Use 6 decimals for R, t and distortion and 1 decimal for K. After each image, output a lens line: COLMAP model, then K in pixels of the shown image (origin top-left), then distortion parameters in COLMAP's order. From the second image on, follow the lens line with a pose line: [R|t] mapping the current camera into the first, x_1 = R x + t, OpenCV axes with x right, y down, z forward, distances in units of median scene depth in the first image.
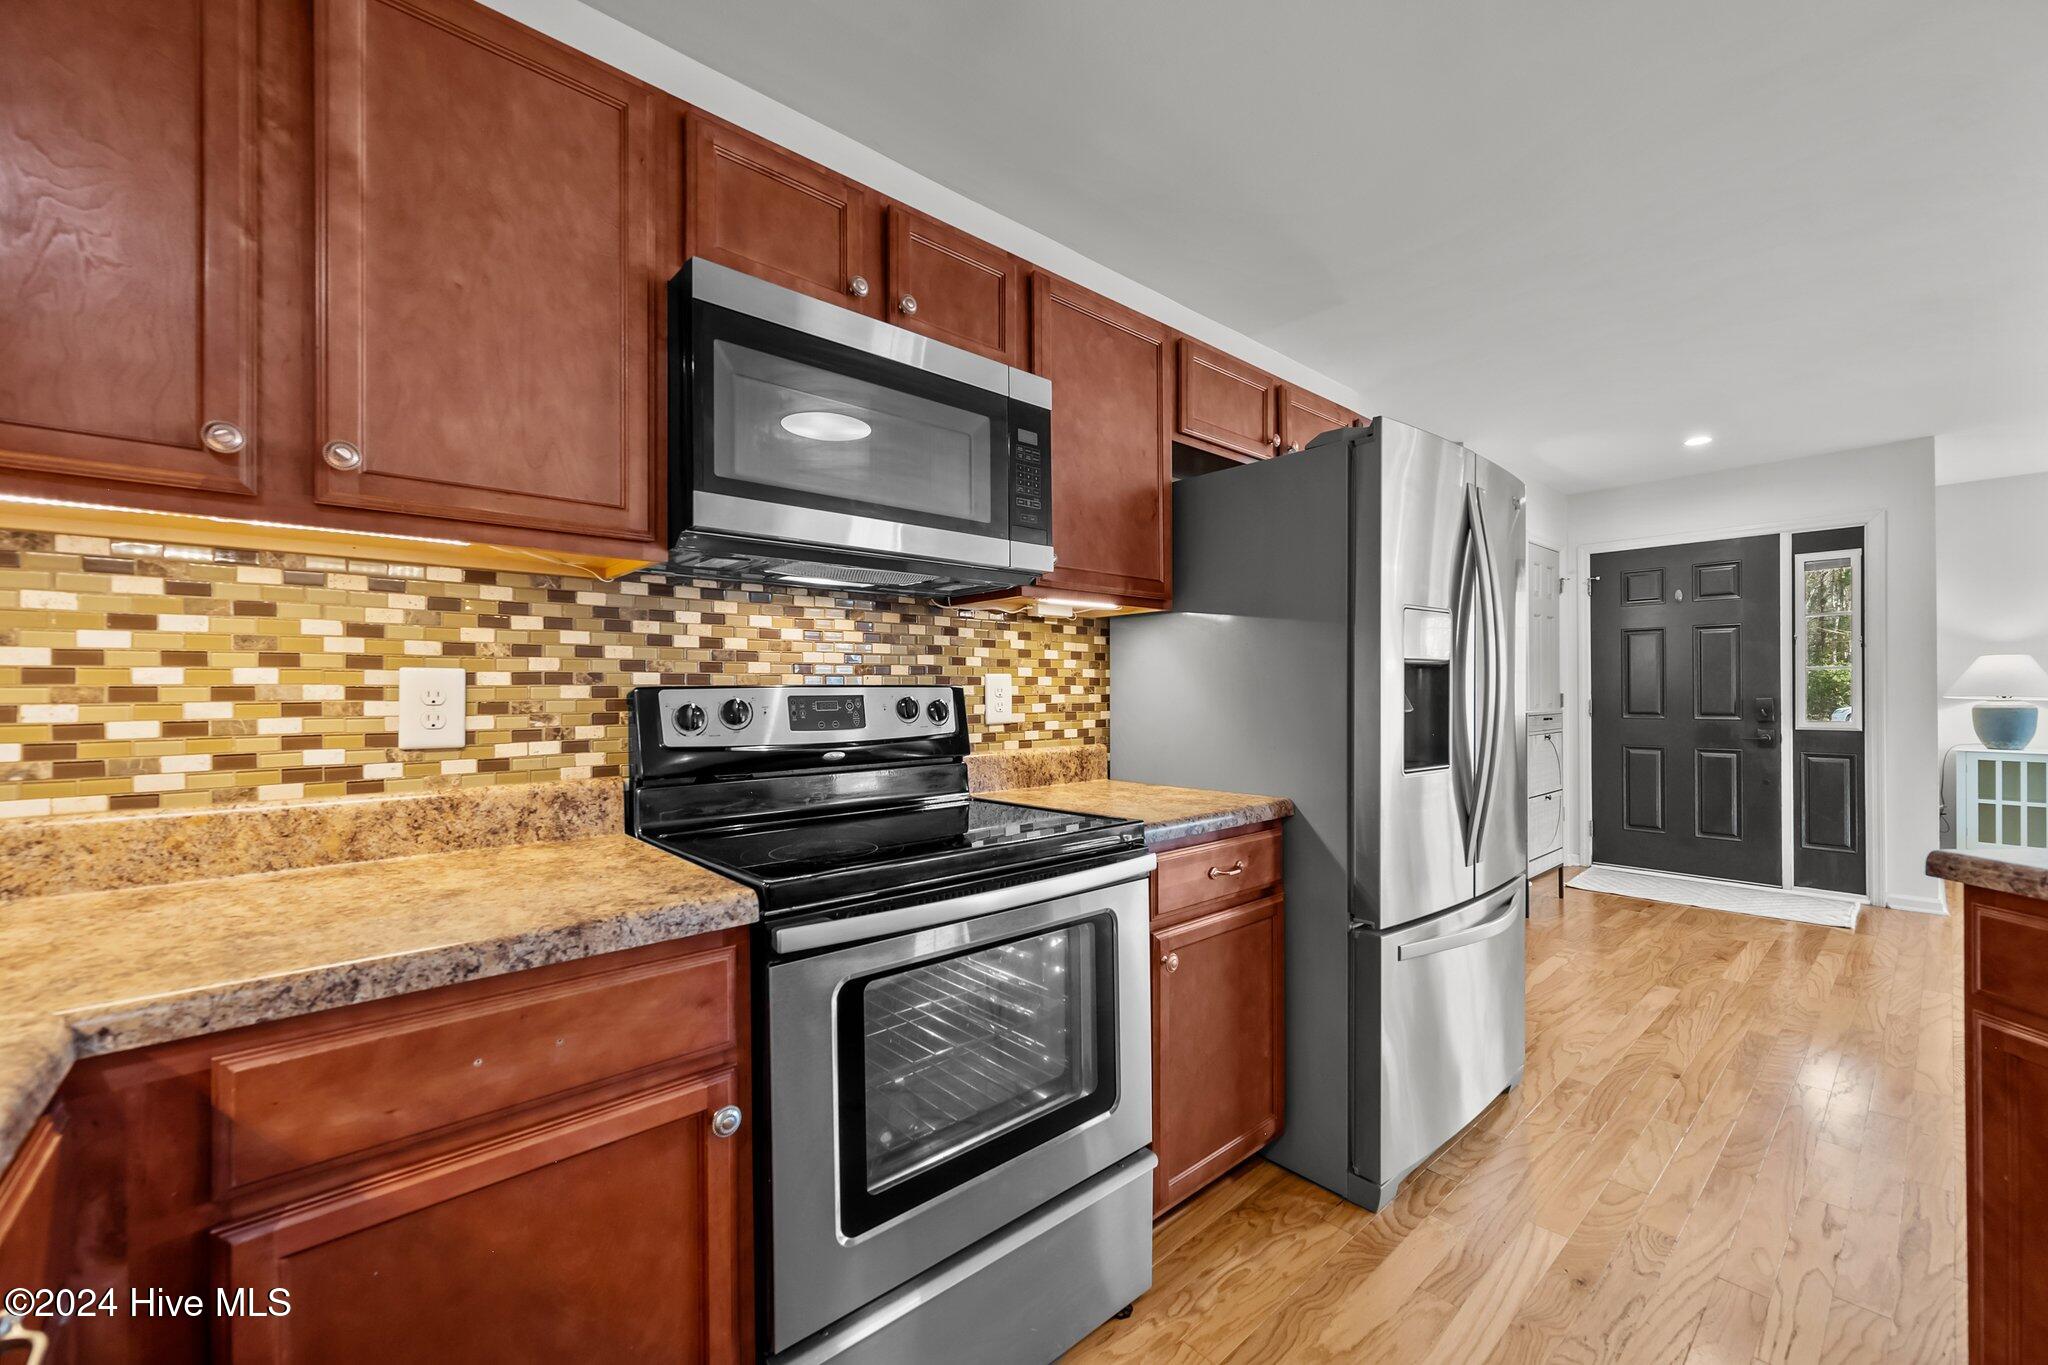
lens RADIAL K [[809.9, 0, 1025.5], [0, 809.9, 692.0], [0, 0, 1]] dist [-0.001768, -0.000302]
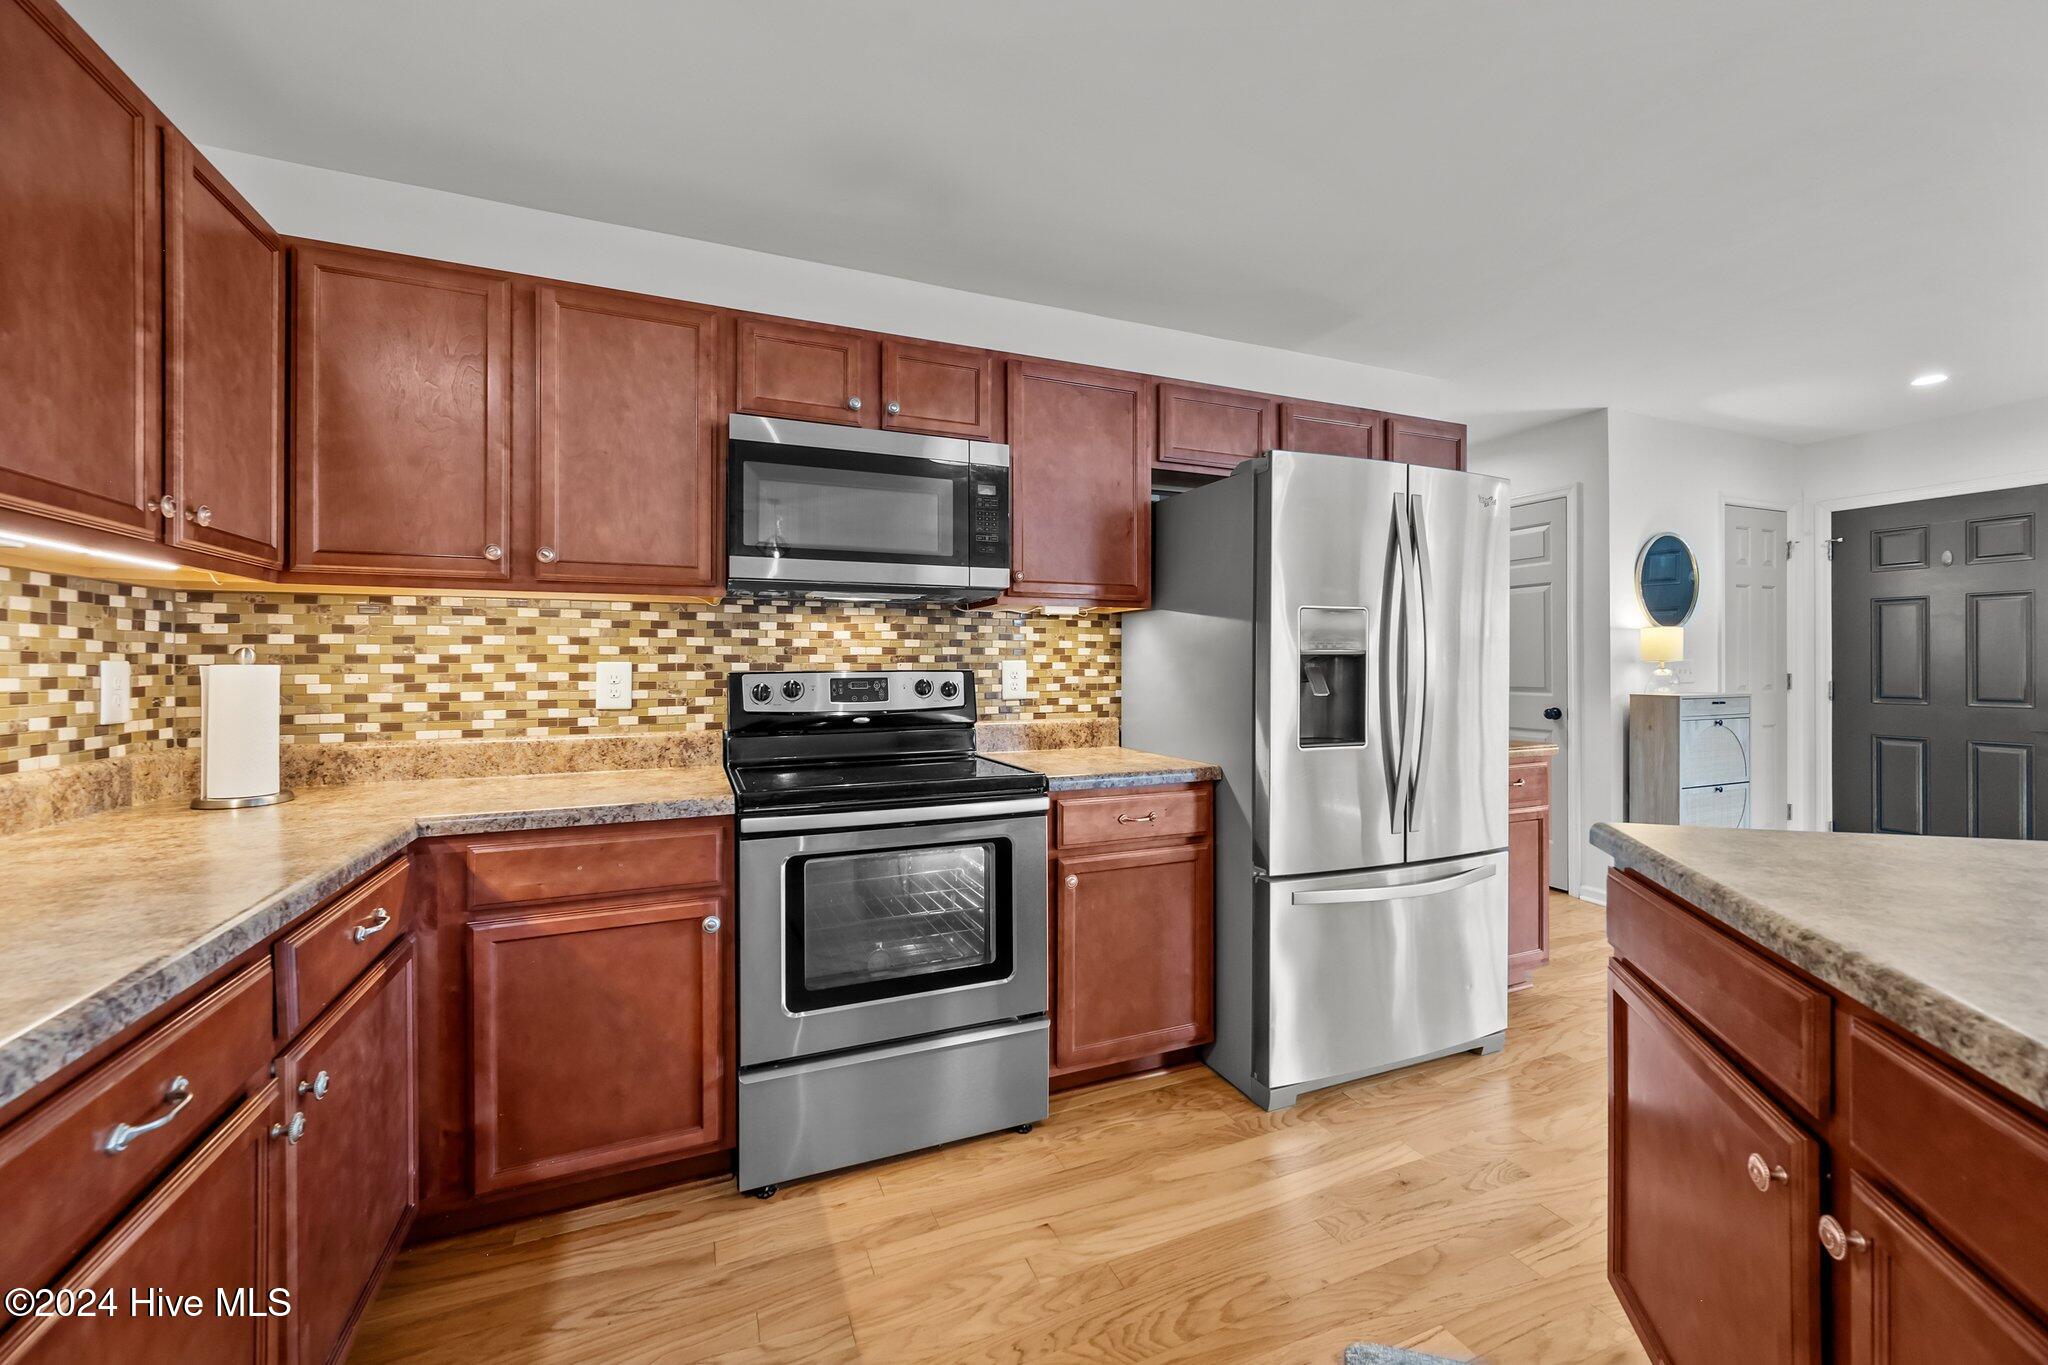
lens RADIAL K [[809.9, 0, 1028.0], [0, 809.9, 664.0], [0, 0, 1]] dist [-0.001768, -0.000302]
pose [[0.948844, 0.003884, -0.315720, 0.546638], [-0.003135, 0.999991, 0.002881, -0.028639], [0.315729, -0.001744, 0.948848, -0.295769]]
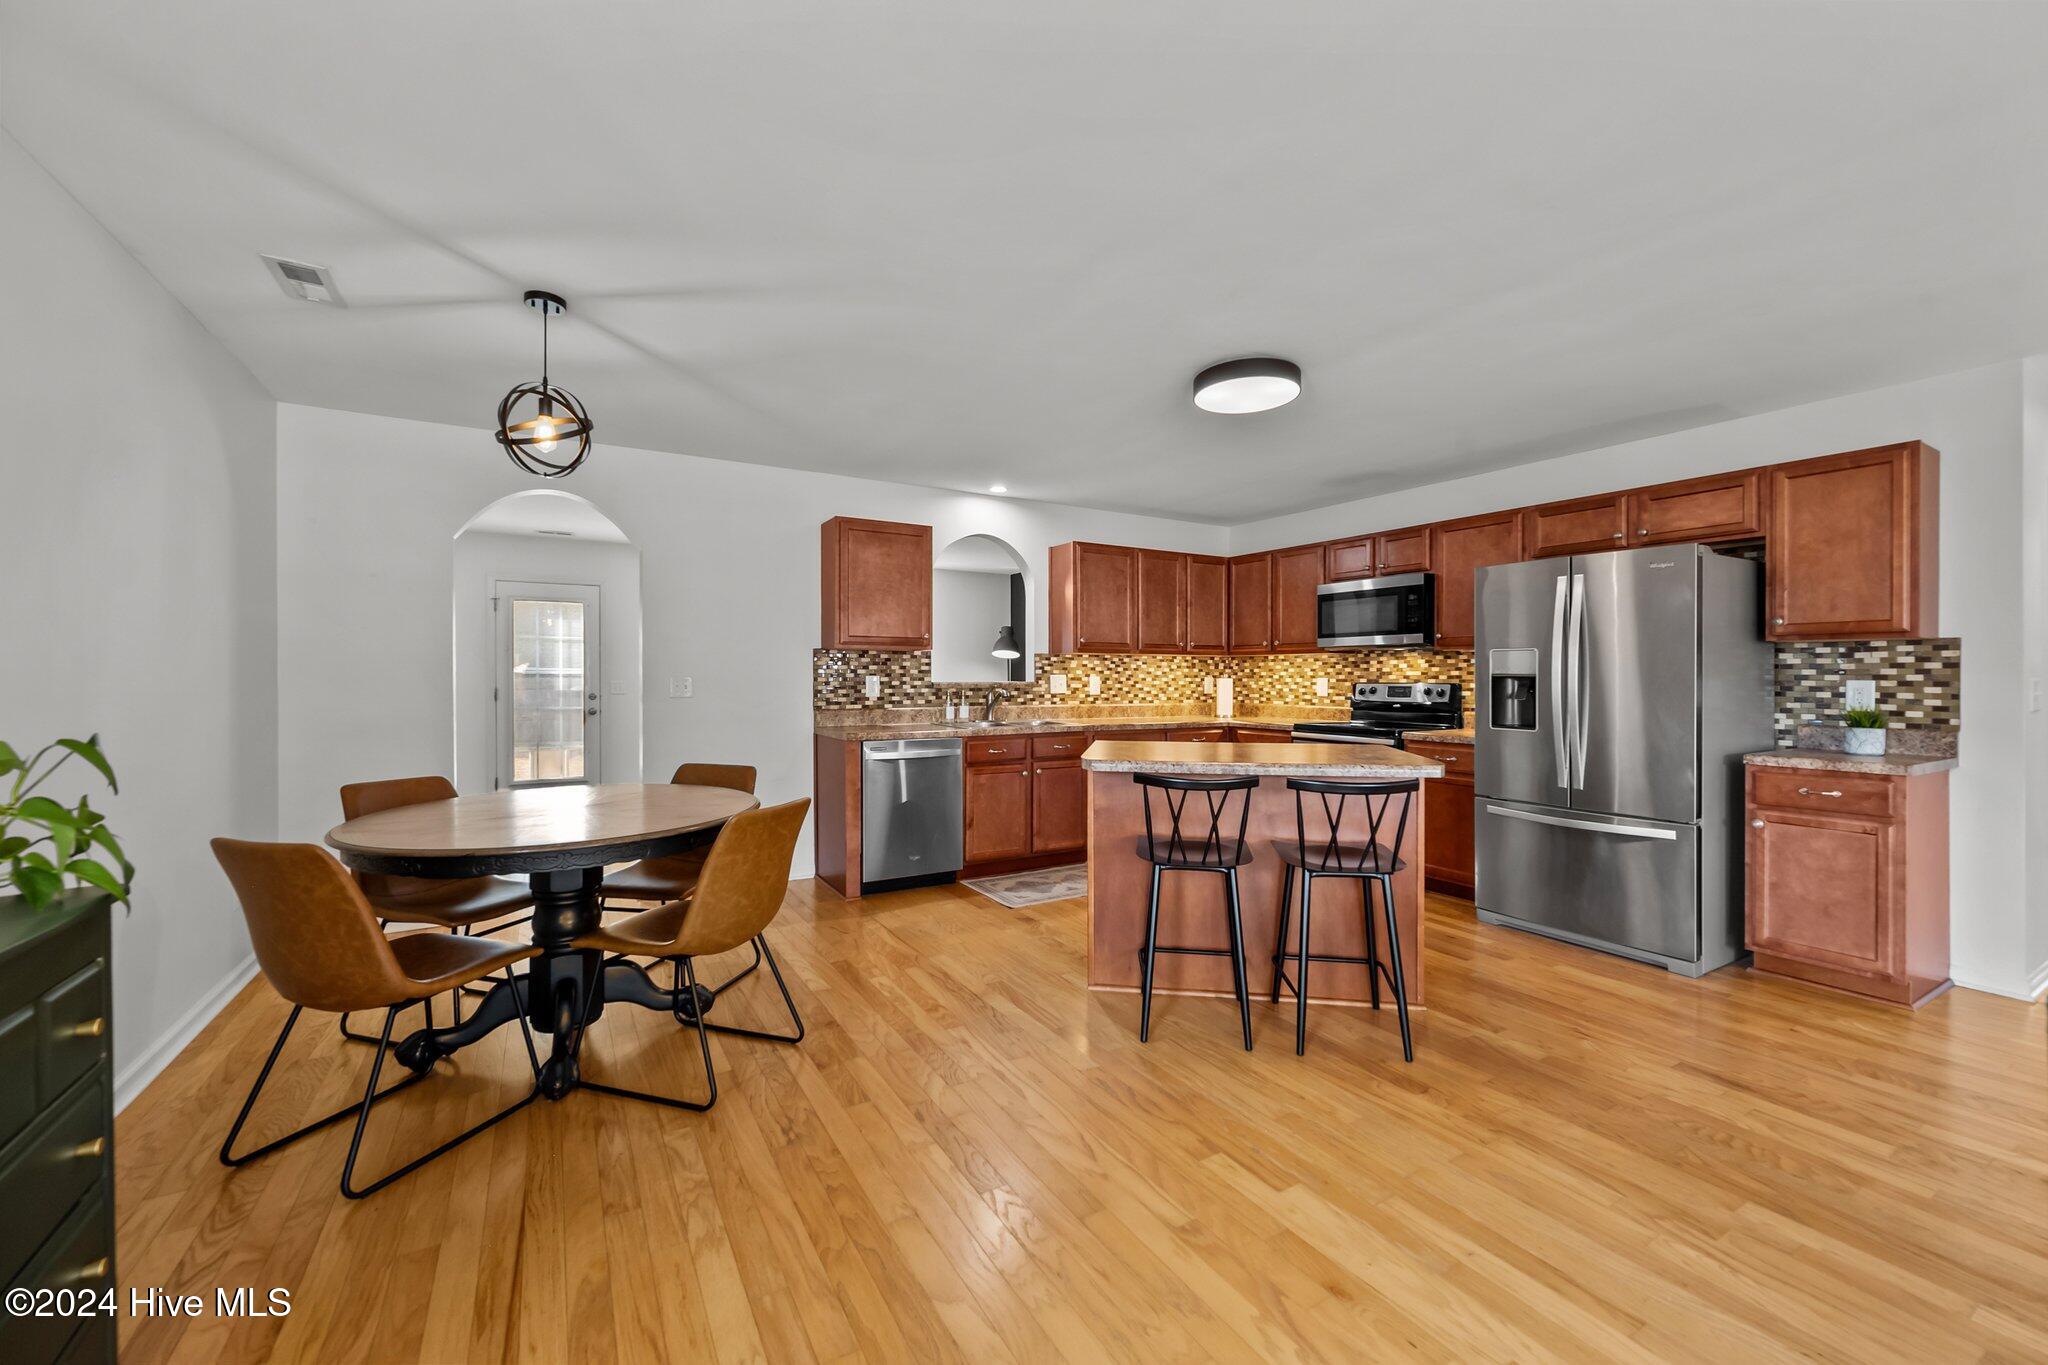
lens RADIAL K [[809.9, 0, 1029.9], [0, 809.9, 680.5], [0, 0, 1]] dist [-0.001768, -0.000302]
pose [[-0.182155, 0.012233, -0.983194, 3.338594], [-0.000856, 0.999920, 0.012600, -0.061168], [0.983269, 0.003136, -0.182130, 0.209565]]
